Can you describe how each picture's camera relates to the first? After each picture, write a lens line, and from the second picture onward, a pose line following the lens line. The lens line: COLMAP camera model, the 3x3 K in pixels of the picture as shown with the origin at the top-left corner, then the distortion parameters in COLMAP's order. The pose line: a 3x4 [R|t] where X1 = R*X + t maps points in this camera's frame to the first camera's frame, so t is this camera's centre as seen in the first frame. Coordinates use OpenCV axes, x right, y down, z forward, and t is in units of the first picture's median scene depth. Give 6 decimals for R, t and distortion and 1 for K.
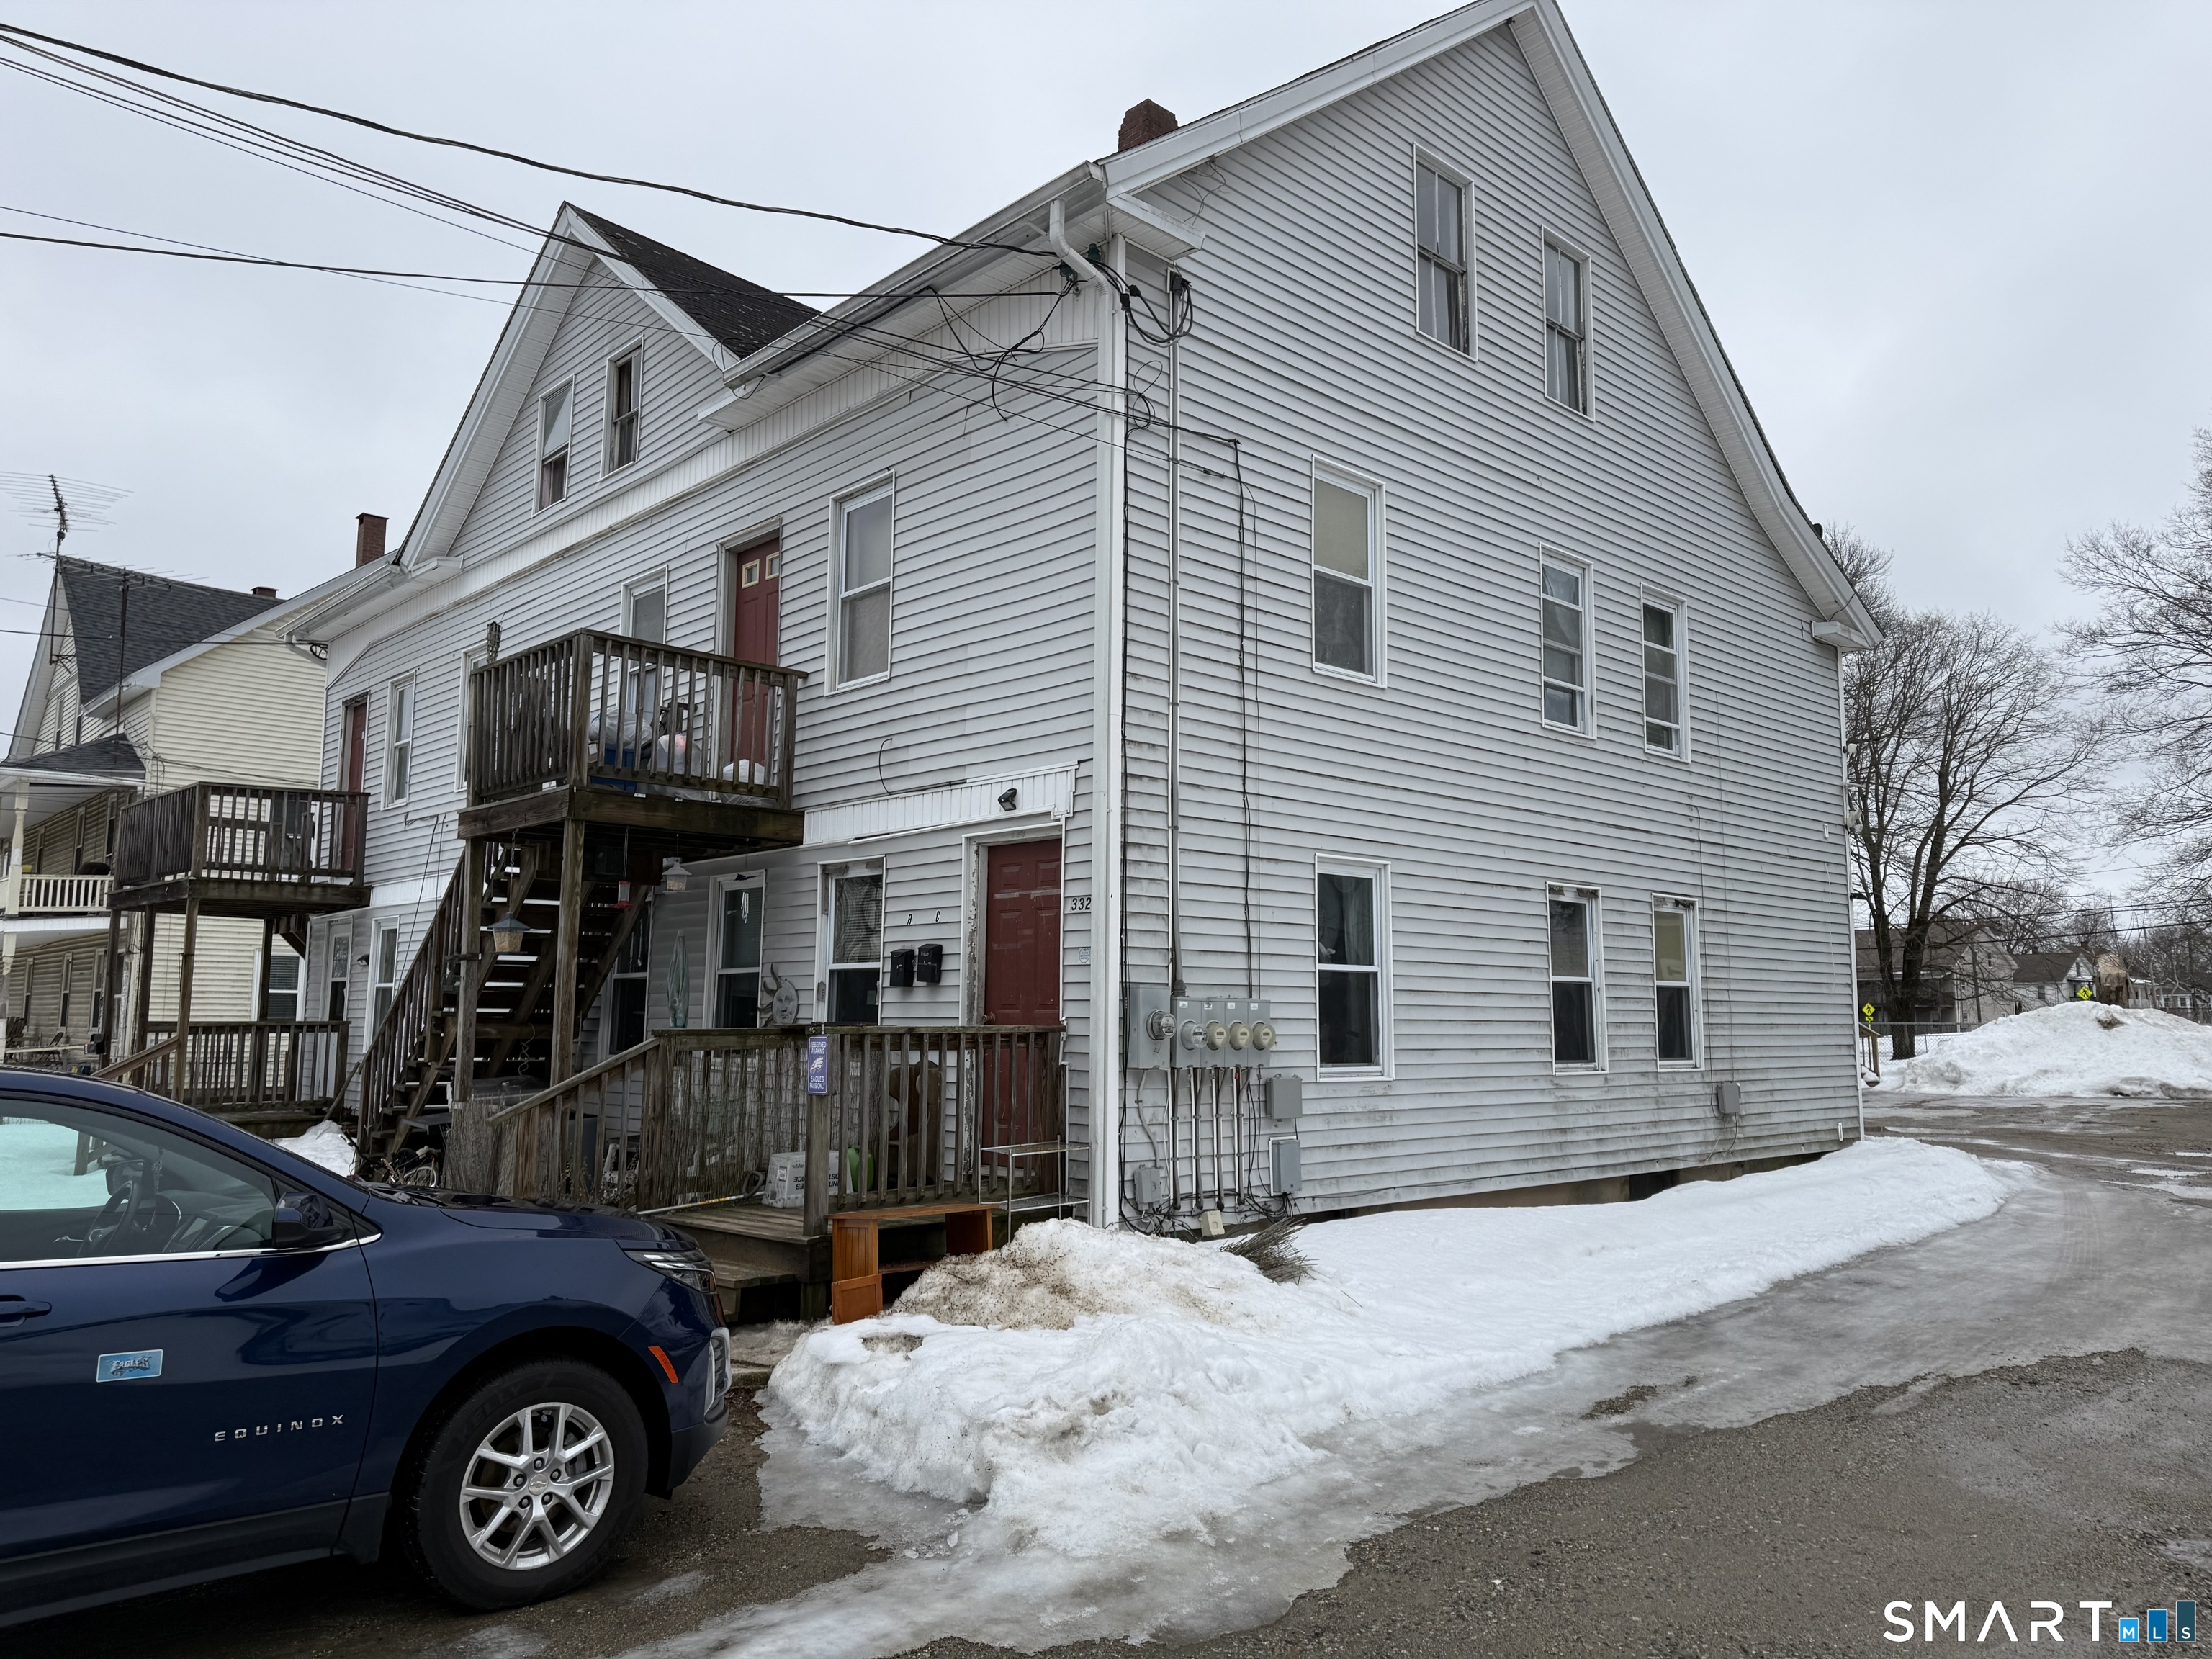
lens RADIAL K [[1563.6, 0, 1105.7], [0, 1563.6, 836.0], [0, 0, 1]] dist [0.024884, -0.023179]
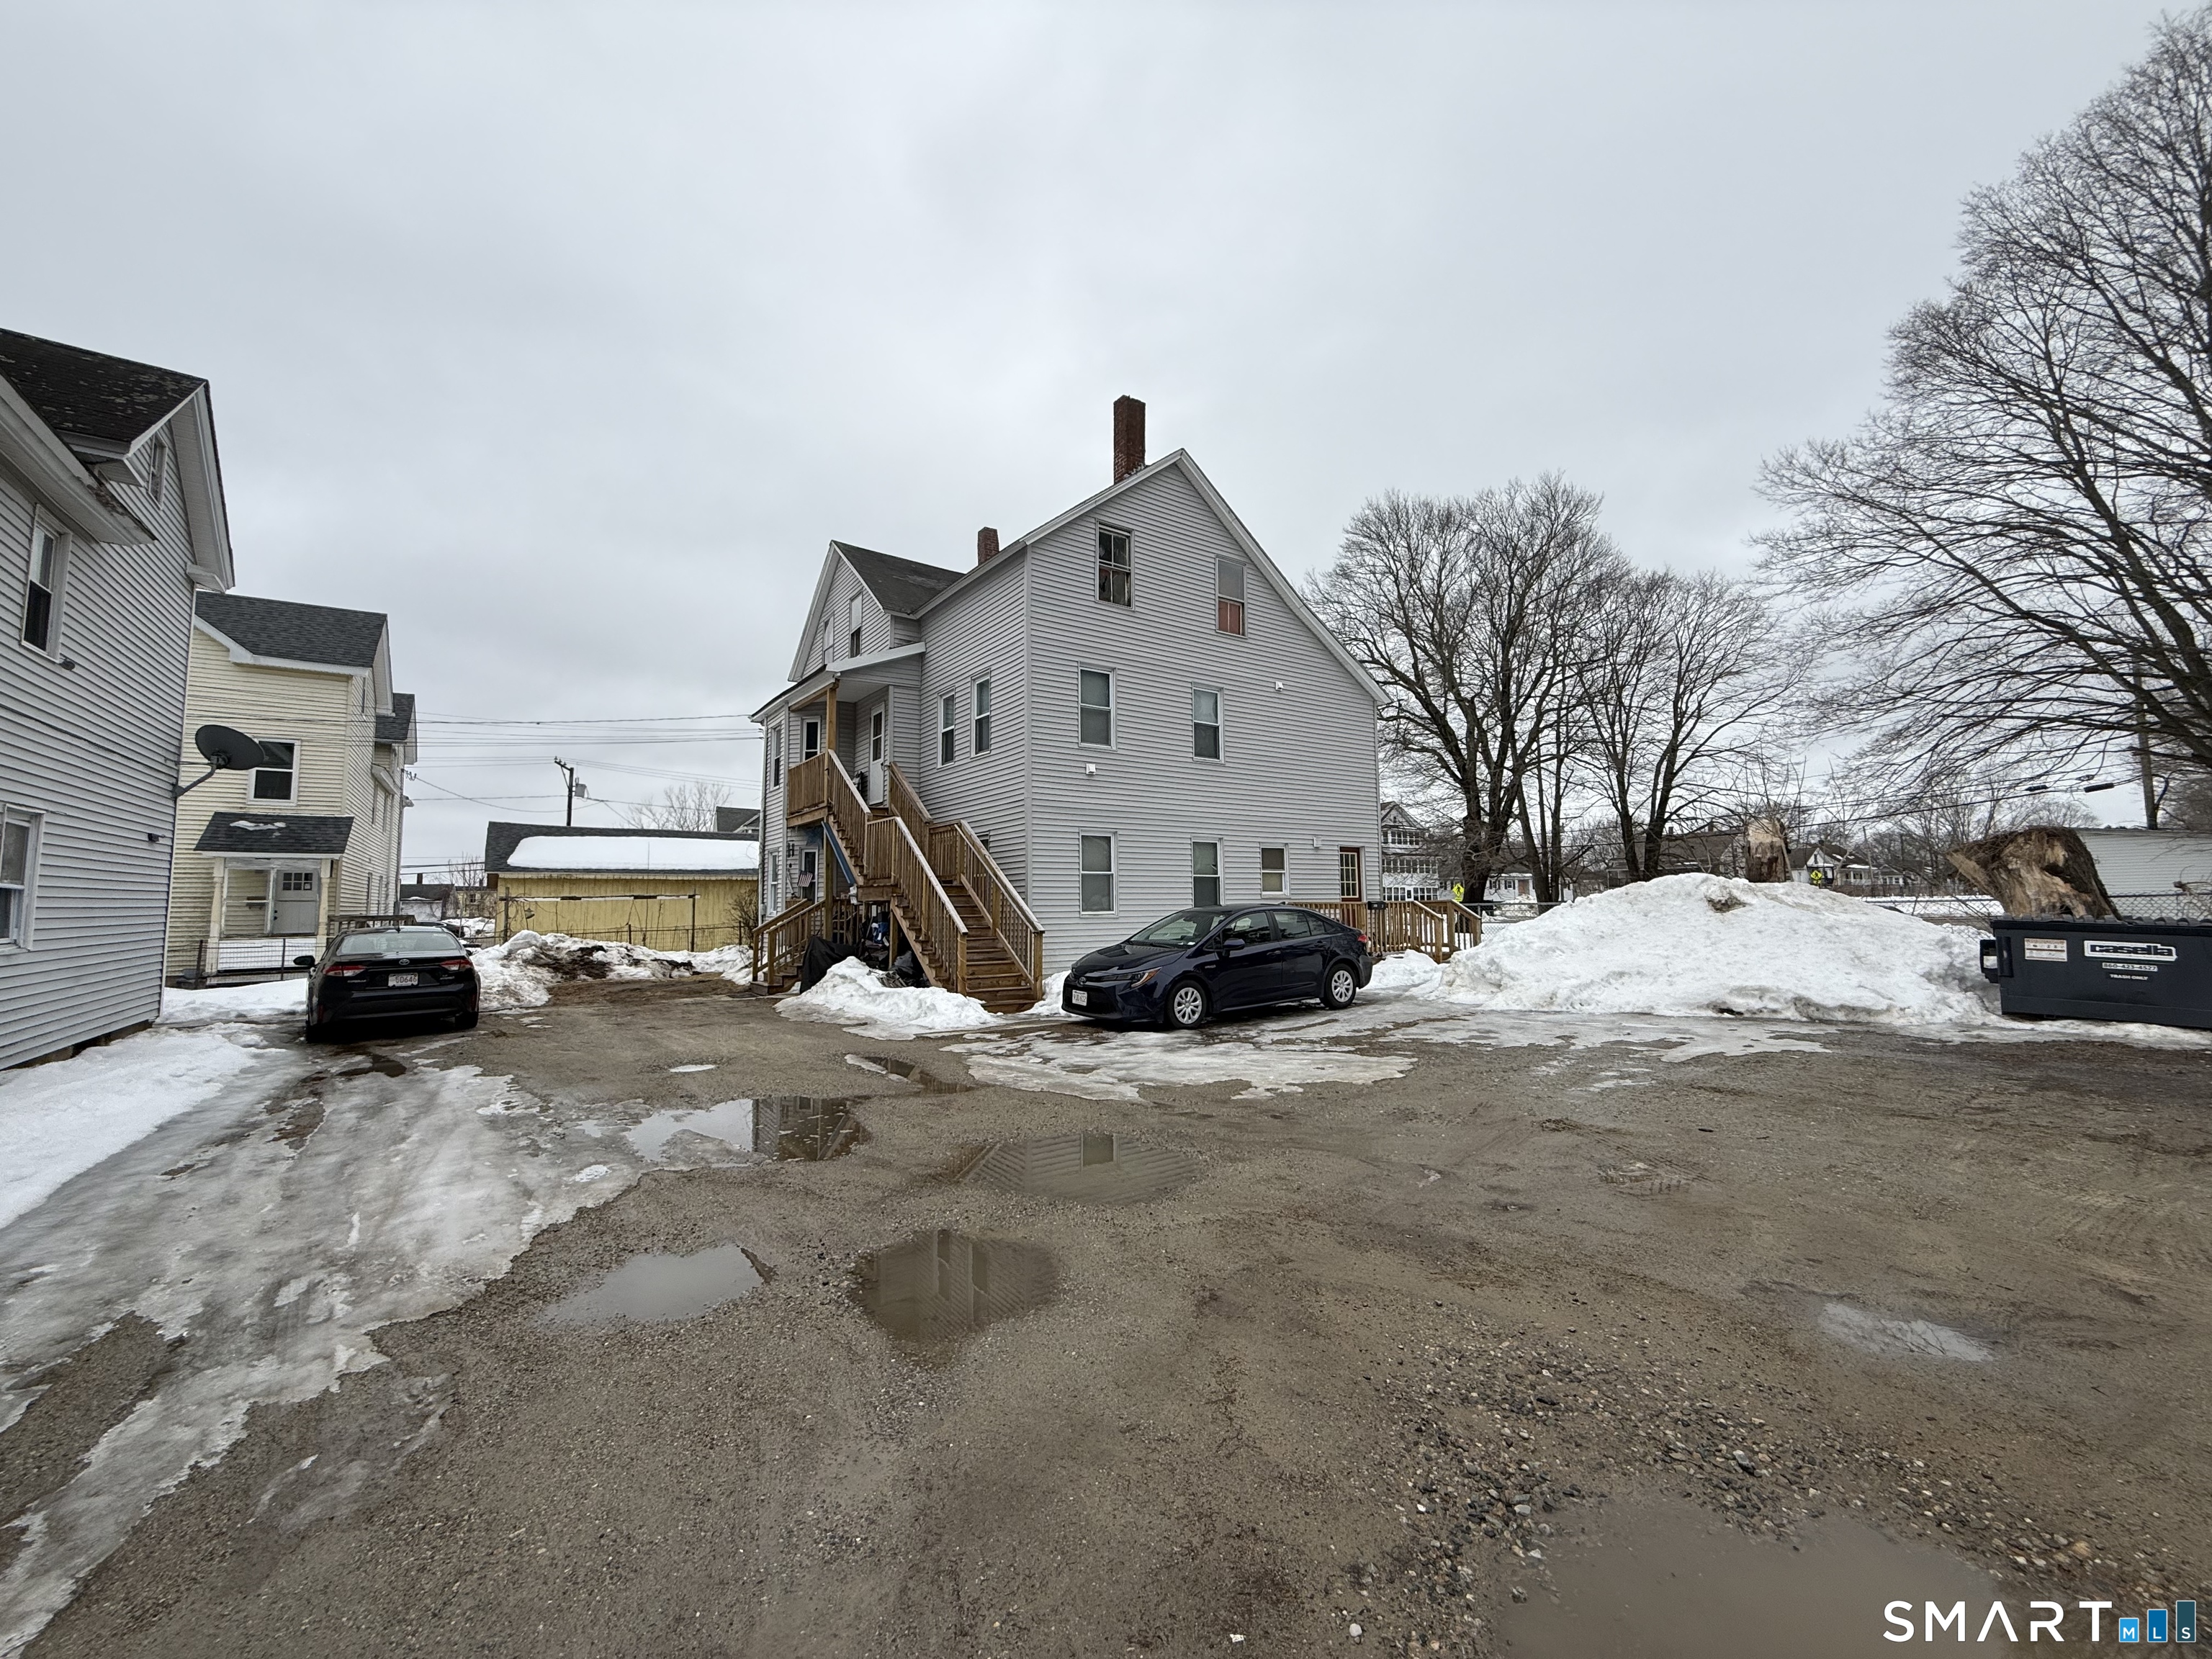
lens RADIAL K [[879.2, 0, 1101.9], [0, 879.2, 830.2], [0, 0, 1]] dist [0.000927, -0.000615]
pose [[0.990132, -0.025095, -0.137876, 0.874887], [0.029814, 0.999034, 0.032271, 0.136594], [0.136933, -0.036064, 0.989924, 1.203977]]
